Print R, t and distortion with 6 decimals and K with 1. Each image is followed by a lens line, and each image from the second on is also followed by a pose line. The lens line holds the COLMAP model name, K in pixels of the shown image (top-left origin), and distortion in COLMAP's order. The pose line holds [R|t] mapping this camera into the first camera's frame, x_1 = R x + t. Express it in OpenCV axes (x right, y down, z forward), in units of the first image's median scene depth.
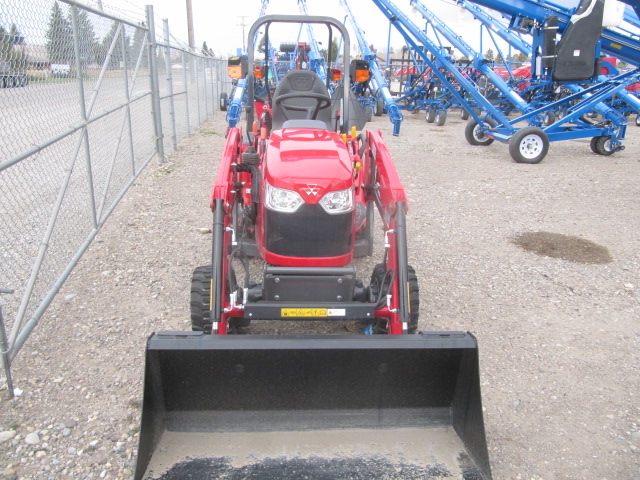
lens RADIAL K [[523.8, 0, 316.8], [0, 523.8, 239.5], [0, 0, 1]] dist [-0.038460, -0.007273]
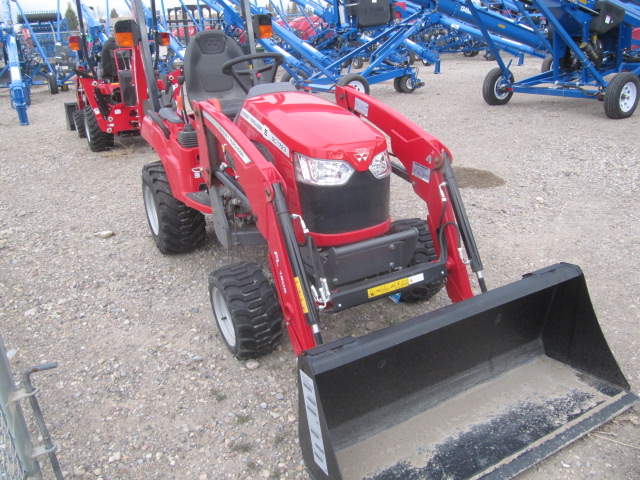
lens RADIAL K [[523.8, 0, 318.9], [0, 523.8, 238.7], [0, 0, 1]] dist [-0.038460, -0.007273]
pose [[0.900130, -0.220355, 0.375778, -0.427716], [0.194726, 0.975178, 0.105400, -0.060954], [-0.389676, -0.021700, 0.920696, 0.183168]]
